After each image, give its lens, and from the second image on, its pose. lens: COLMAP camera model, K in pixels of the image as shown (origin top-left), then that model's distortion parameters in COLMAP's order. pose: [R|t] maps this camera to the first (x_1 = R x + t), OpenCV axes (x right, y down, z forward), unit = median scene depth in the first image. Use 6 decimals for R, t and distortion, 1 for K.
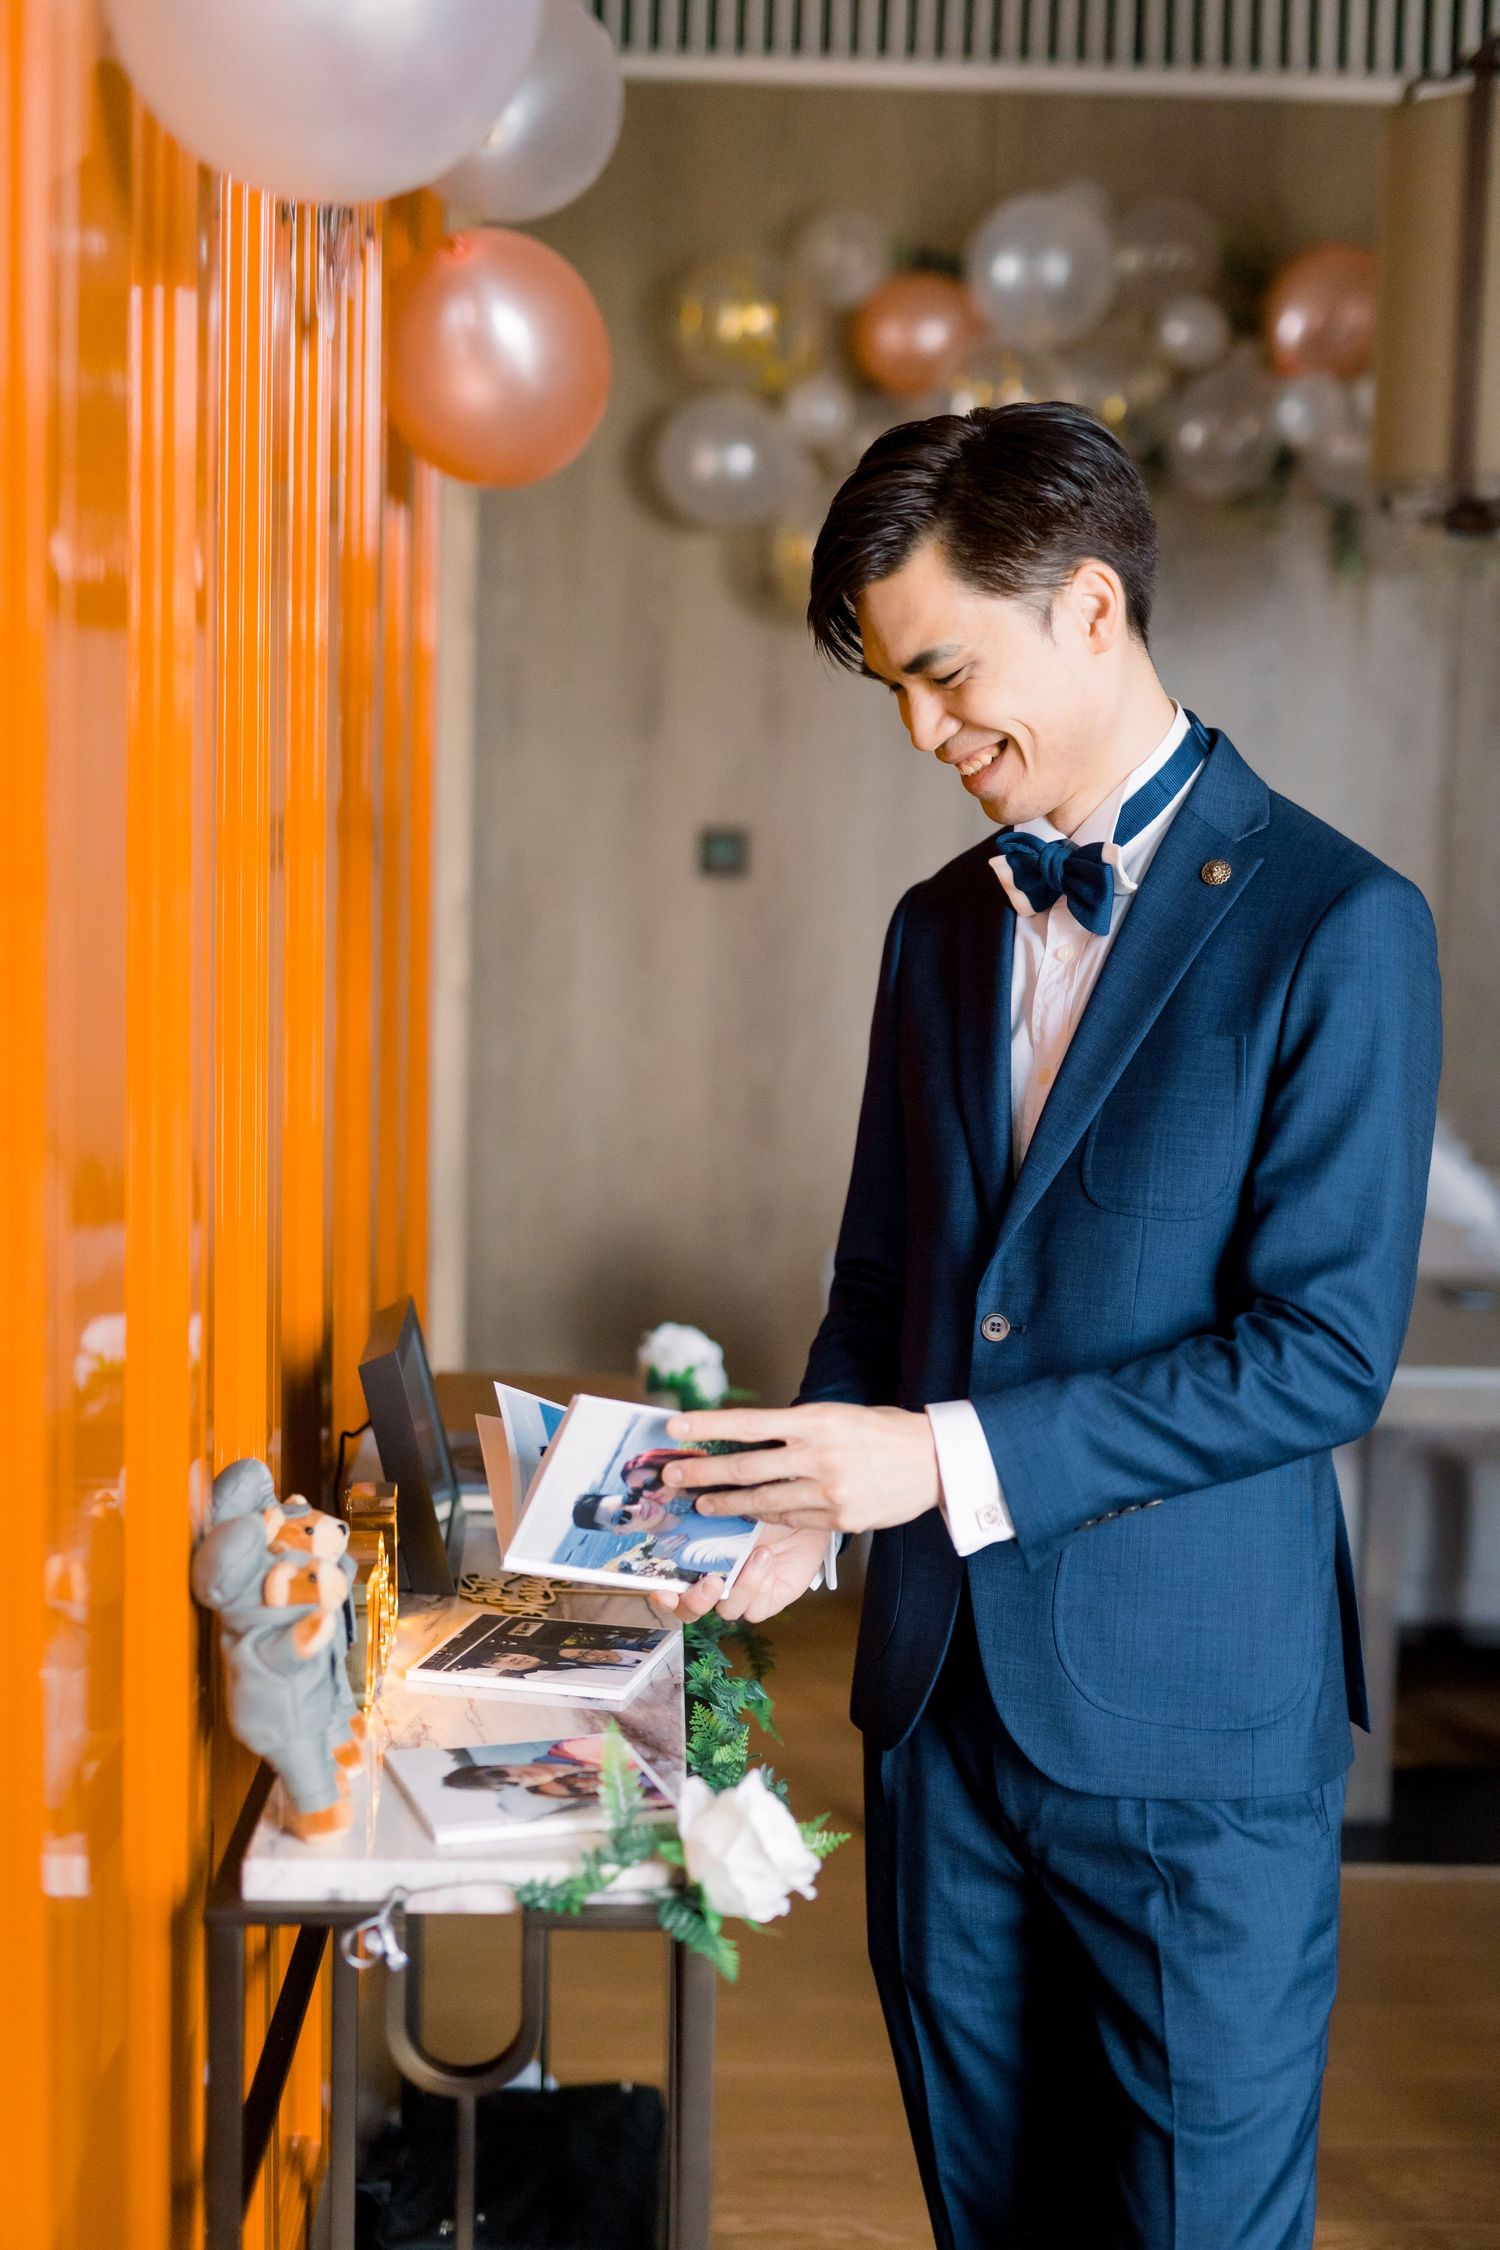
lens RADIAL K [[3391.0, 0, 750.0], [0, 3391.0, 1125.0], [0, 0, 1]] dist [-0.252394, 0.057070]
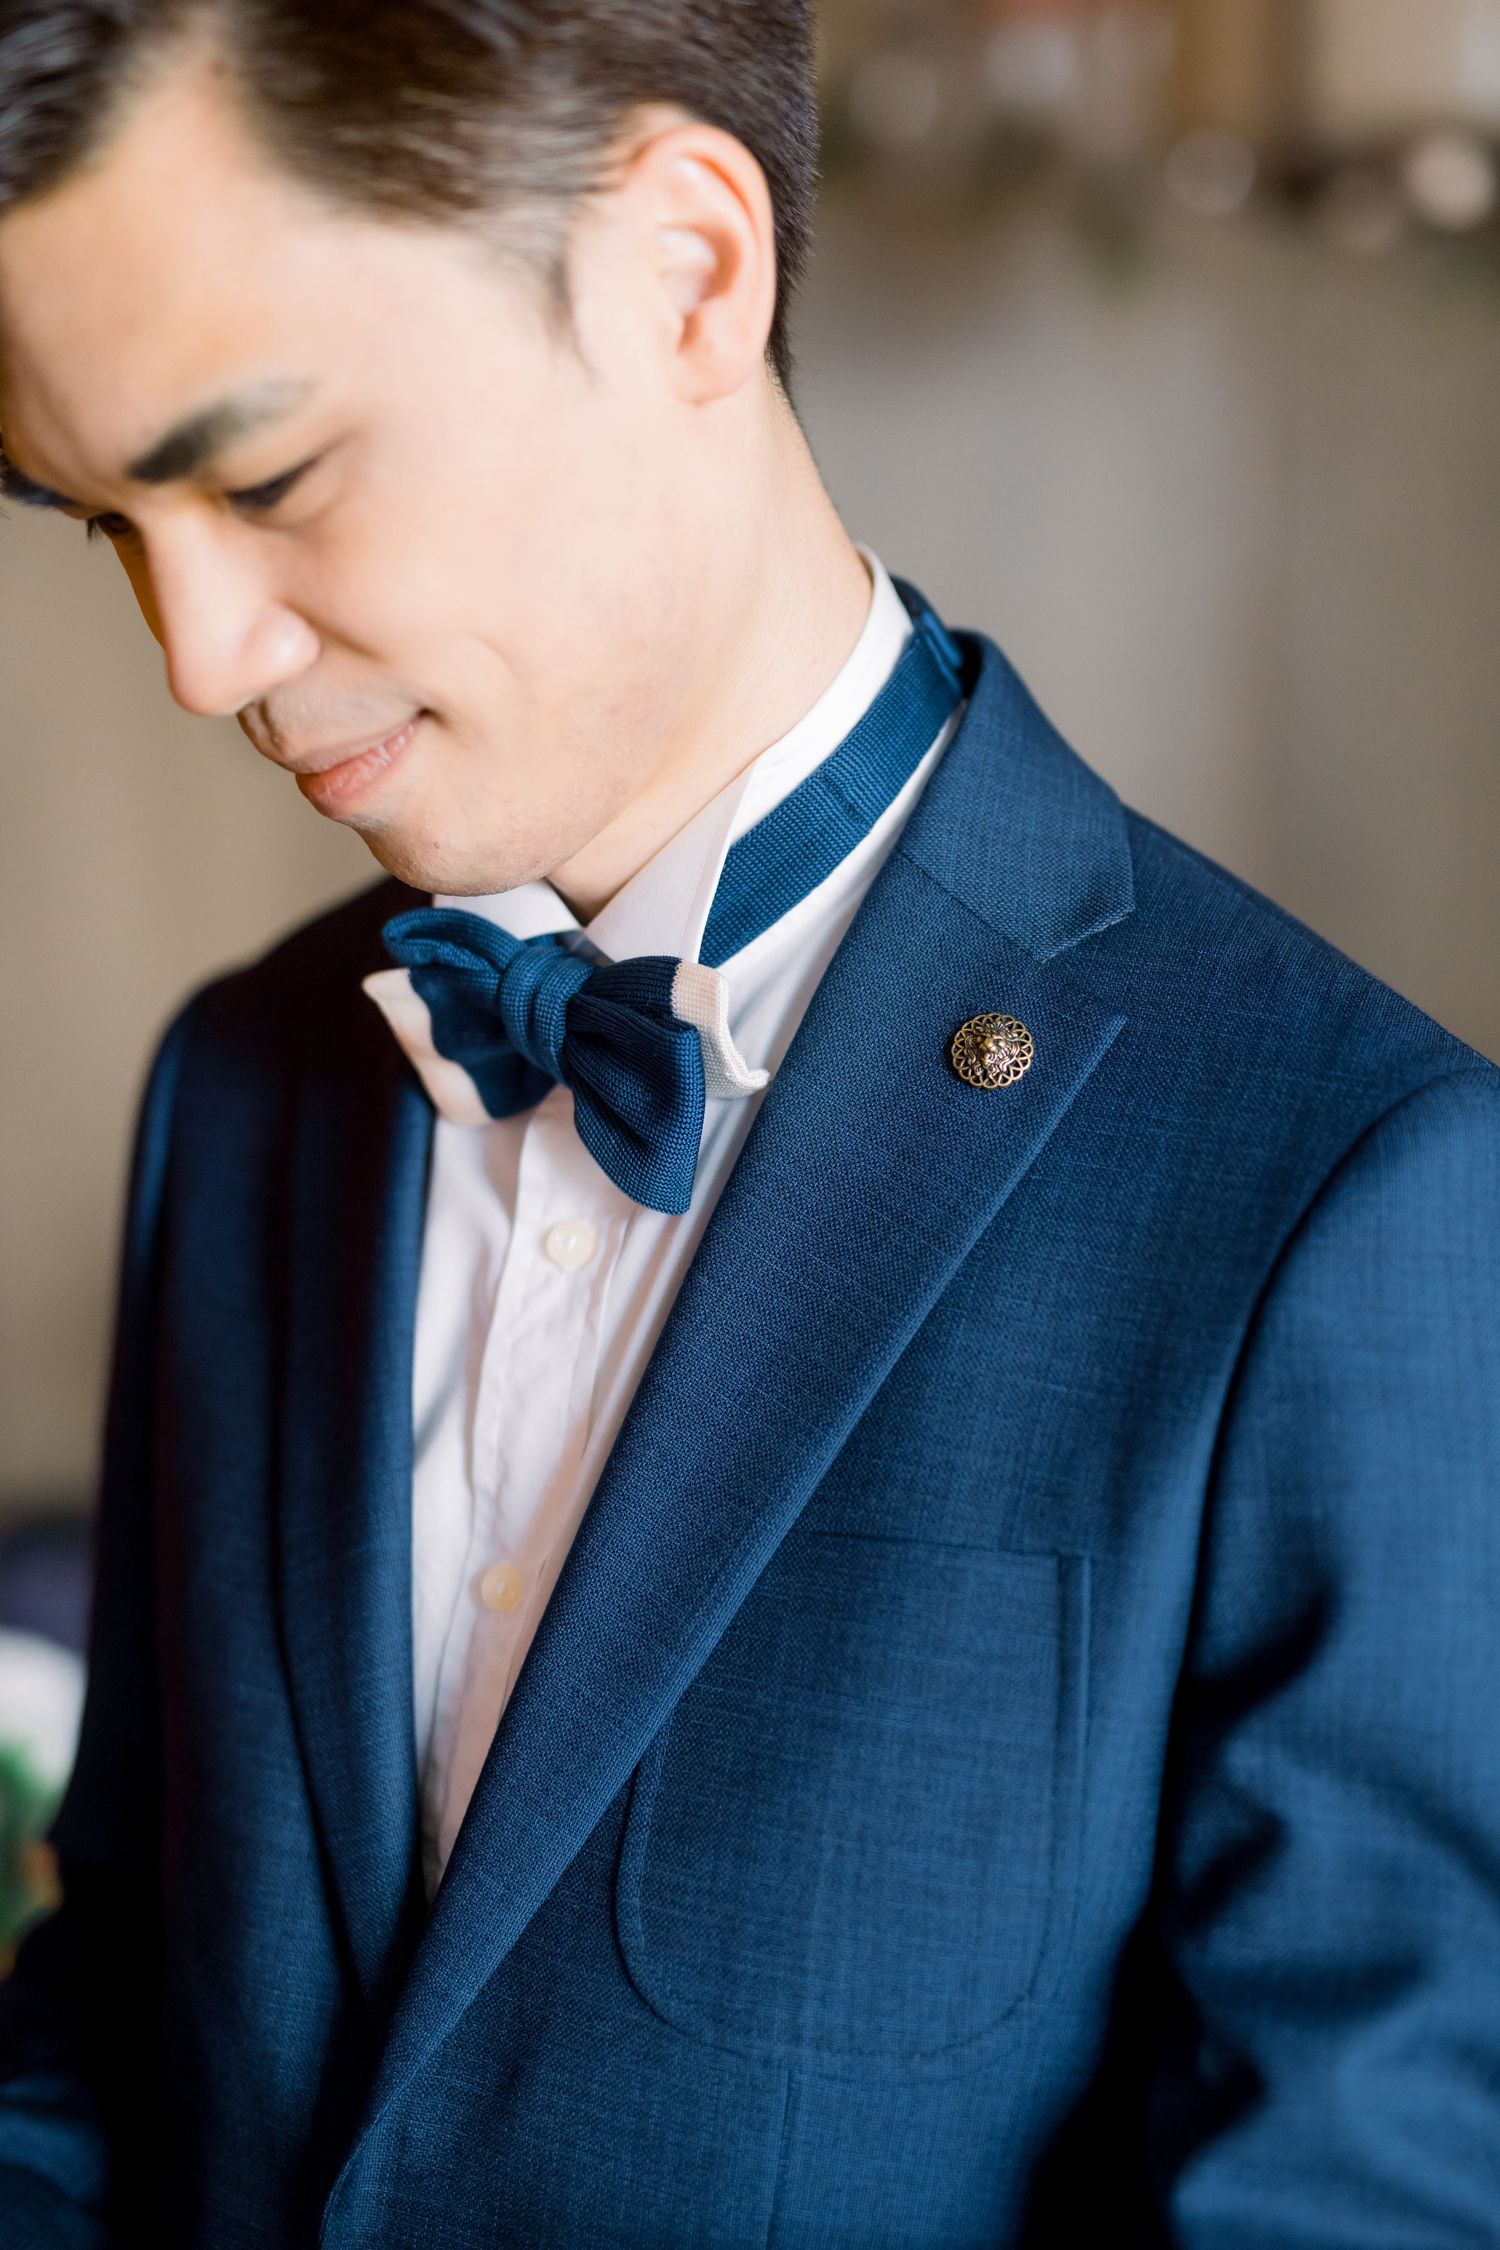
lens RADIAL K [[3391.0, 0, 750.0], [0, 3391.0, 1125.0], [0, 0, 1]] dist [-0.252394, 0.057070]
pose [[0.990065, -0.003122, 0.140575, 0.061821], [-0.006916, 0.997462, 0.070862, -0.091499], [-0.140440, -0.071130, 0.987531, 0.642374]]
